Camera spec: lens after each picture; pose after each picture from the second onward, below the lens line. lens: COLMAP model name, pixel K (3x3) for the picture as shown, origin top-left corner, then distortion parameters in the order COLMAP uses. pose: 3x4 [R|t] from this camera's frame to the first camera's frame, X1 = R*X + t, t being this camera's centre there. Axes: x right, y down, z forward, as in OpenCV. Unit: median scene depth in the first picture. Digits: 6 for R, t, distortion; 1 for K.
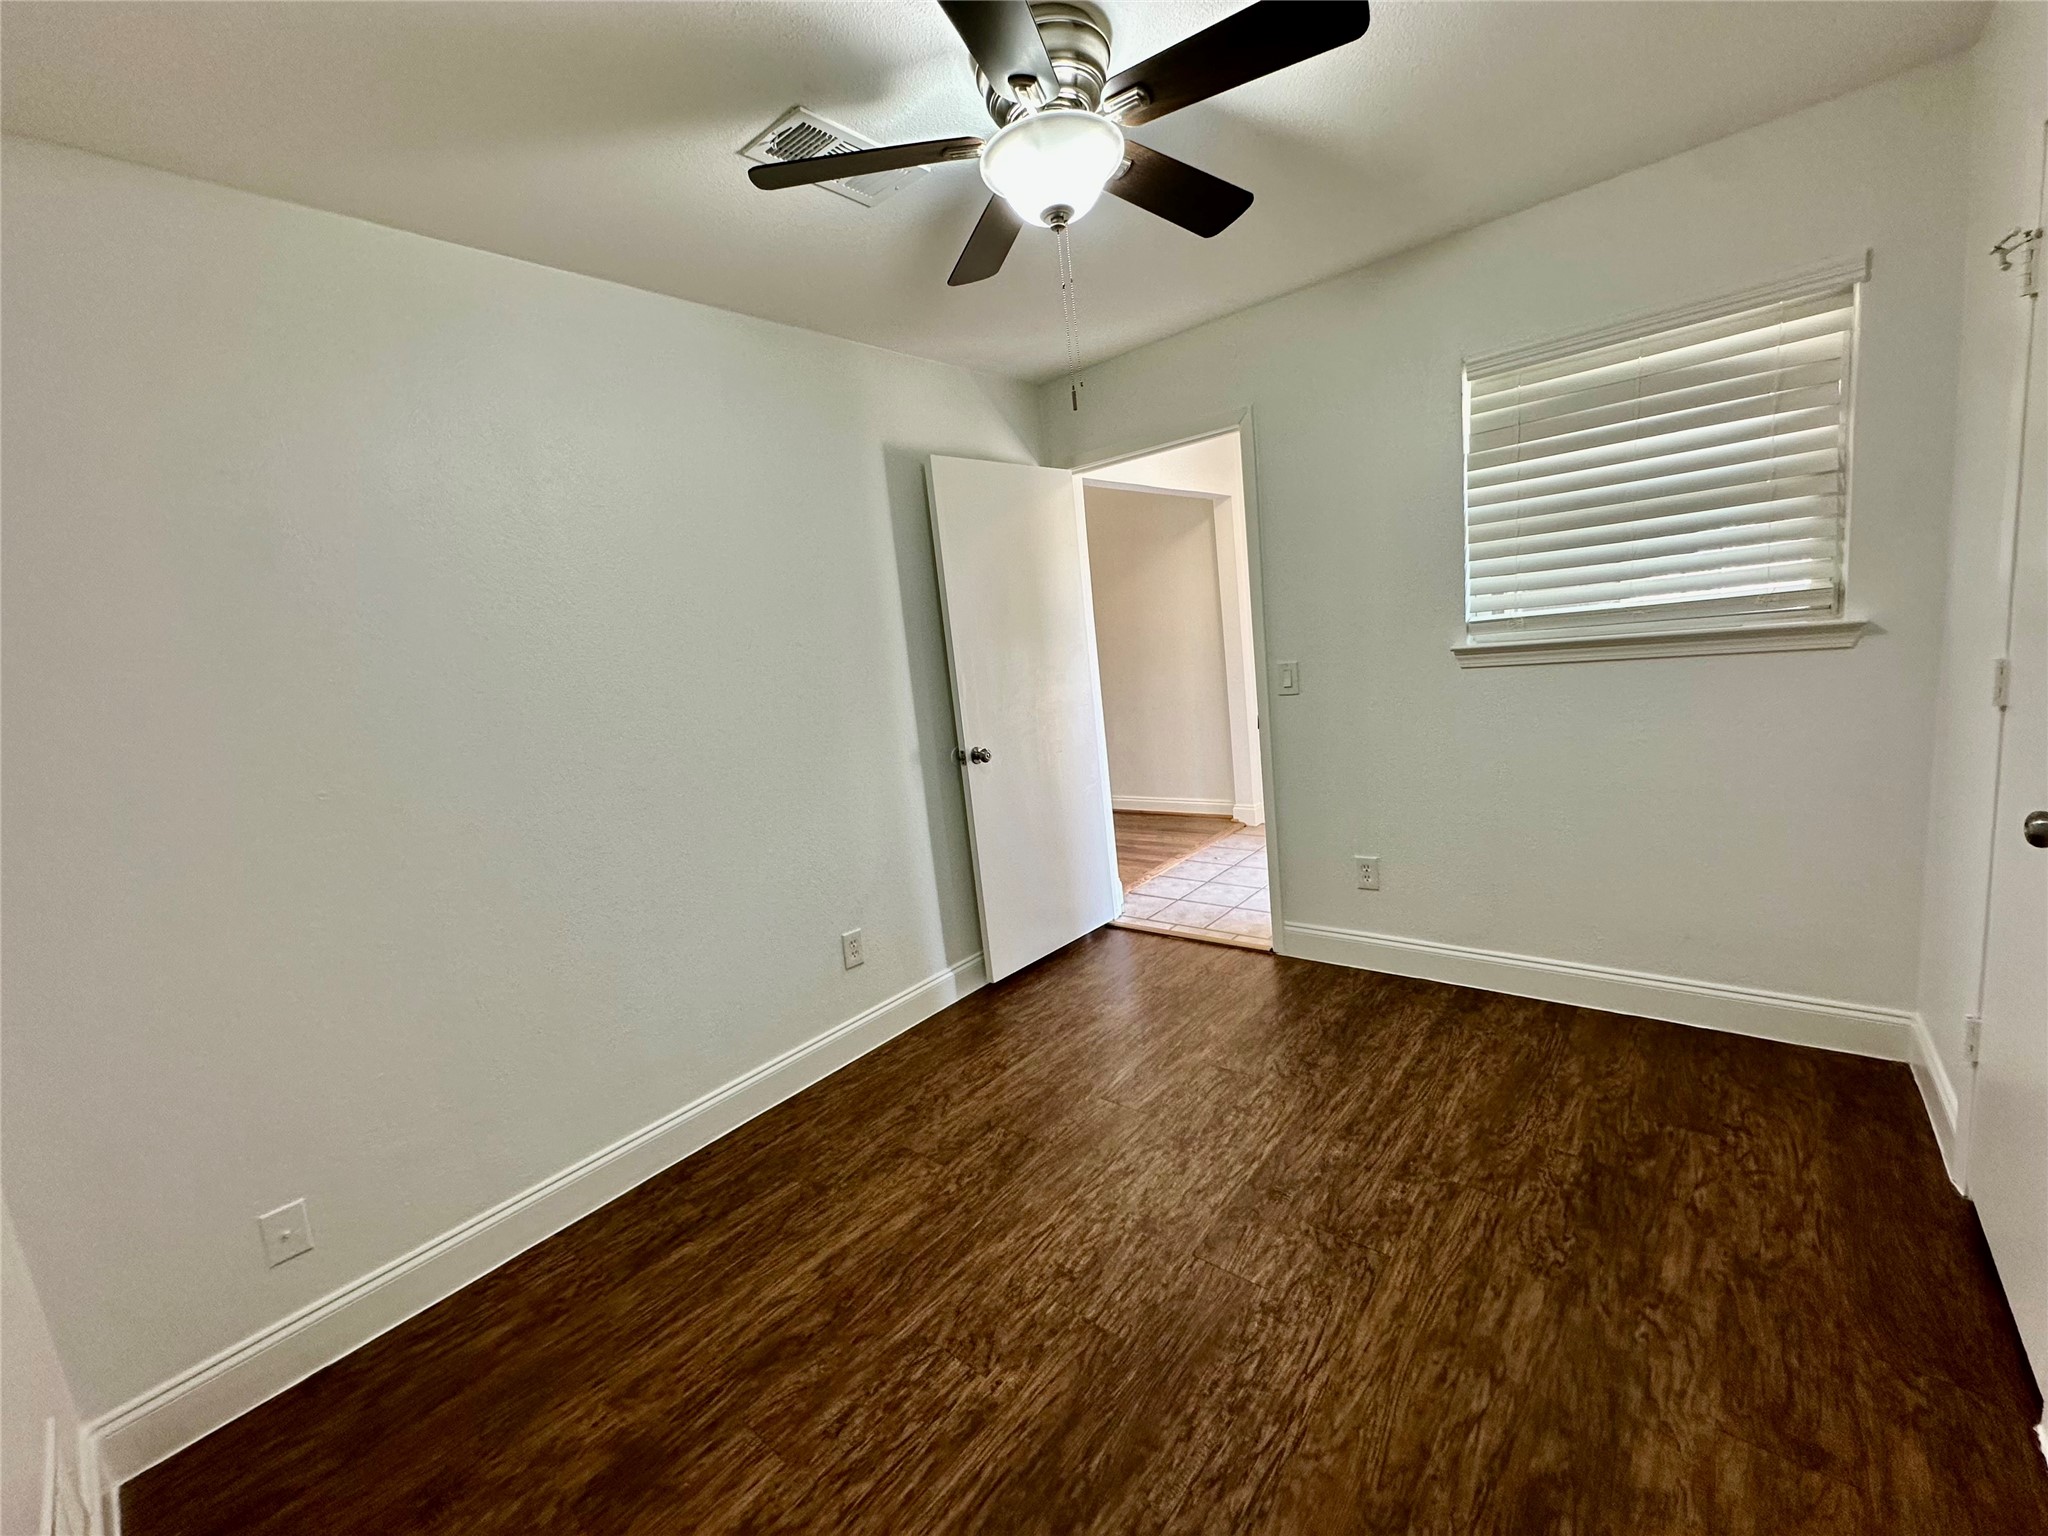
lens RADIAL K [[814.5, 0, 1021.8], [0, 814.5, 769.9], [0, 0, 1]] dist [-0.002641, 0.000243]
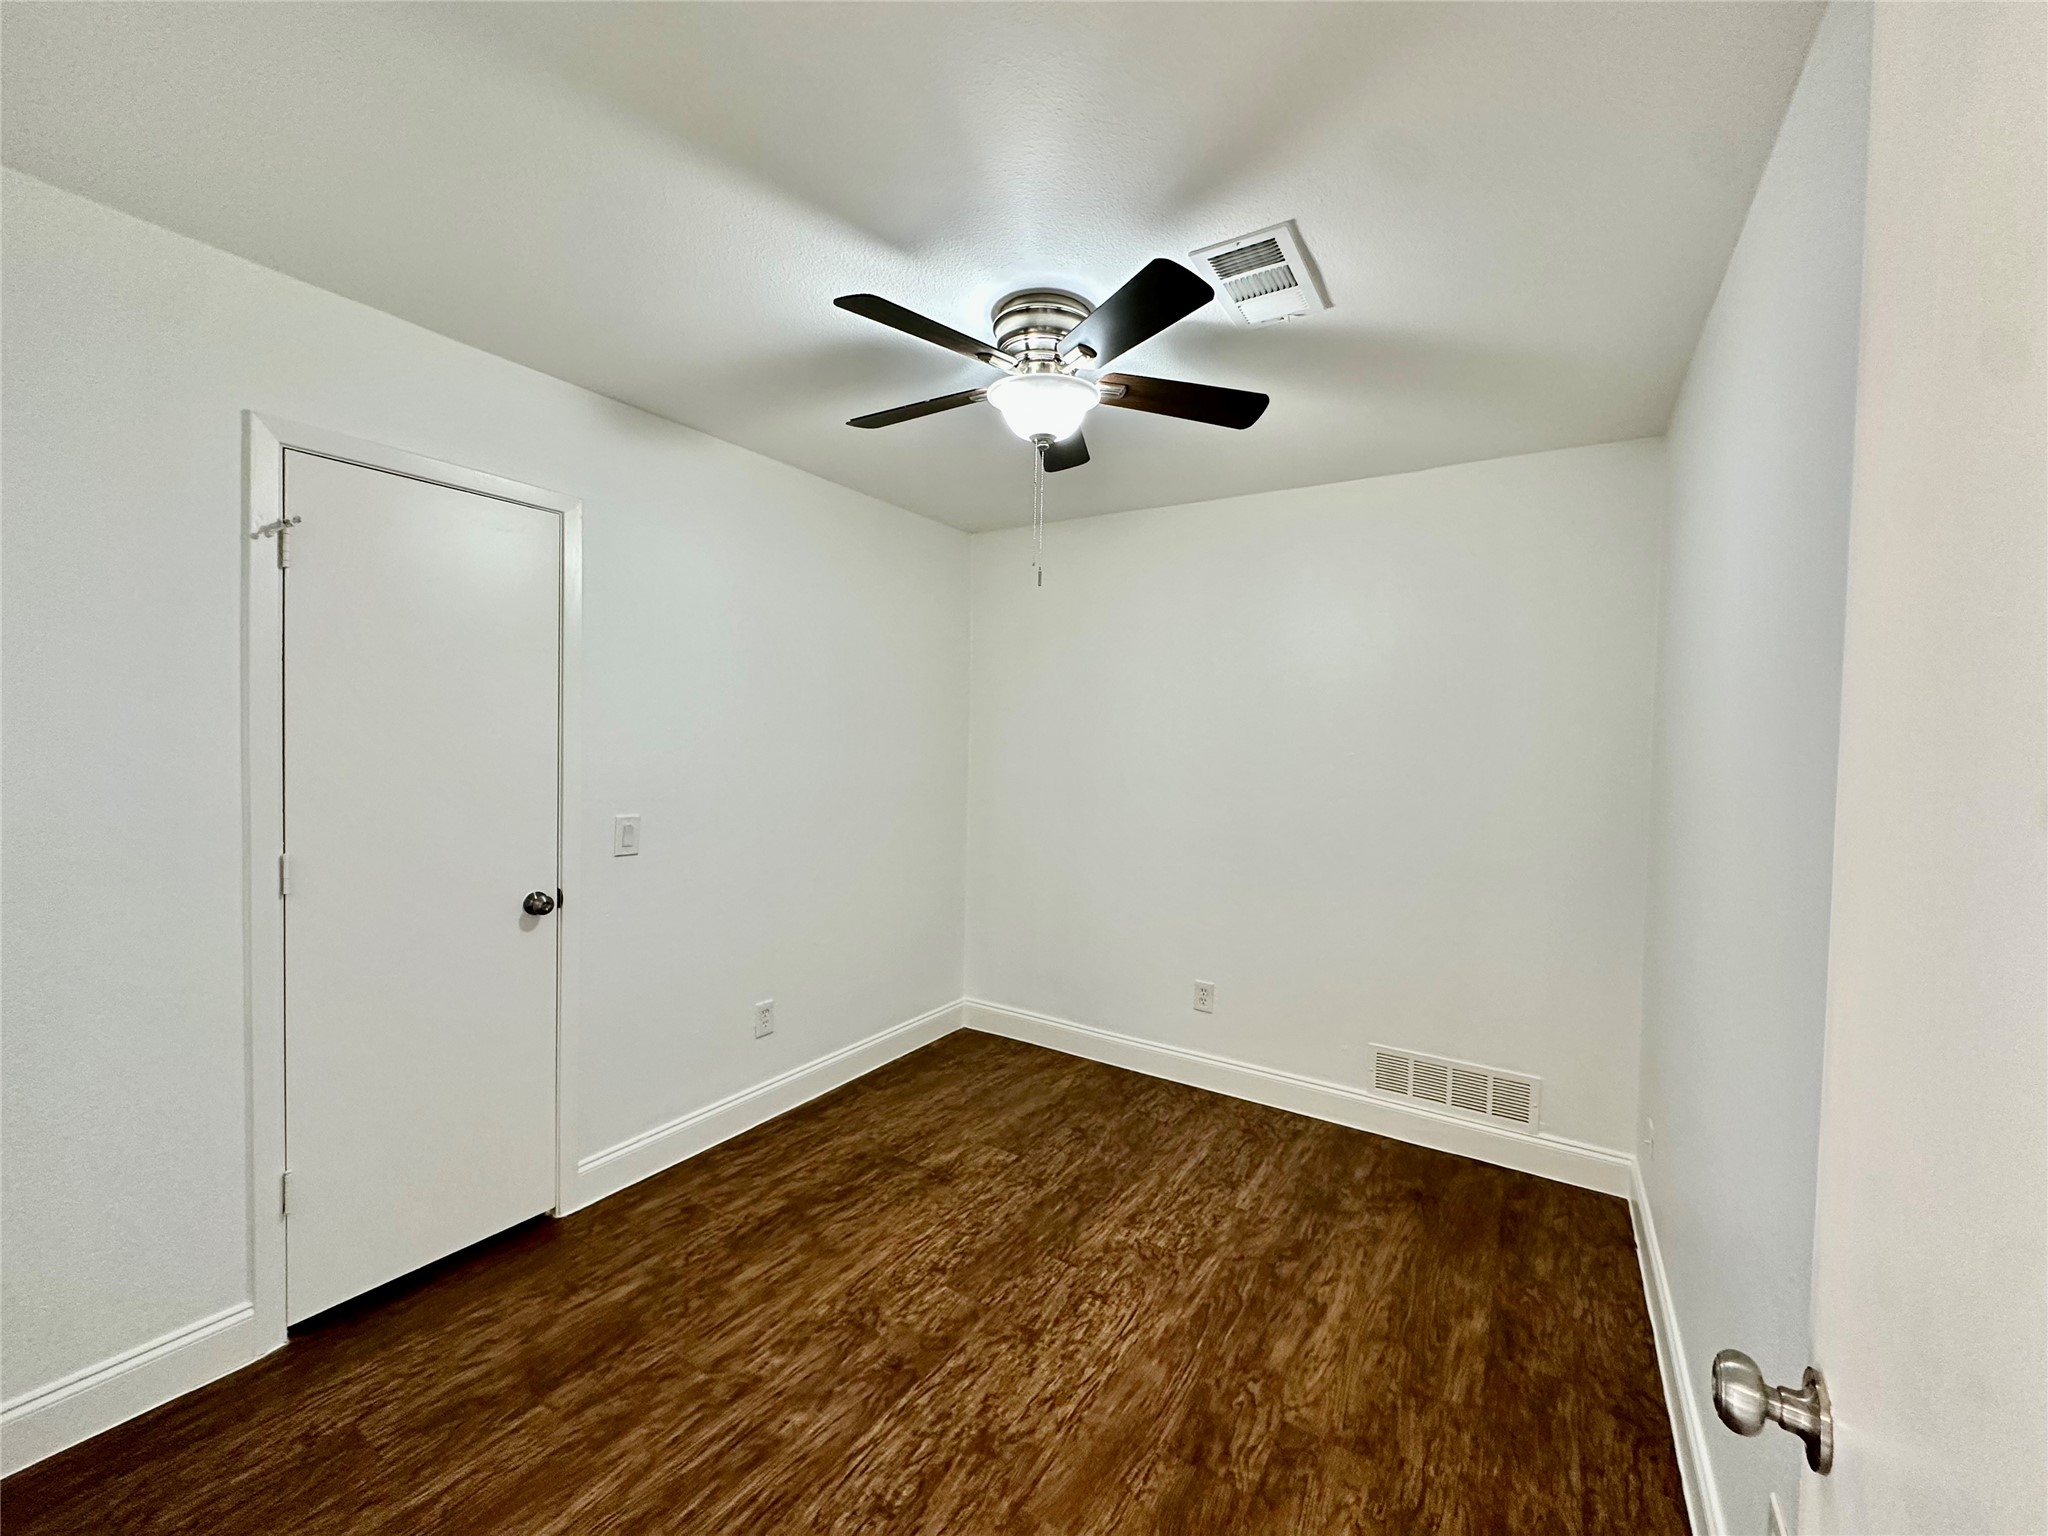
lens RADIAL K [[814.5, 0, 1039.1], [0, 814.5, 764.4], [0, 0, 1]] dist [-0.002641, 0.000243]
pose [[-0.984645, 0.090424, -0.149322, 0.237122], [0.058434, 0.976769, 0.206176, -0.369960], [0.164497, 0.194285, -0.967054, 1.913022]]
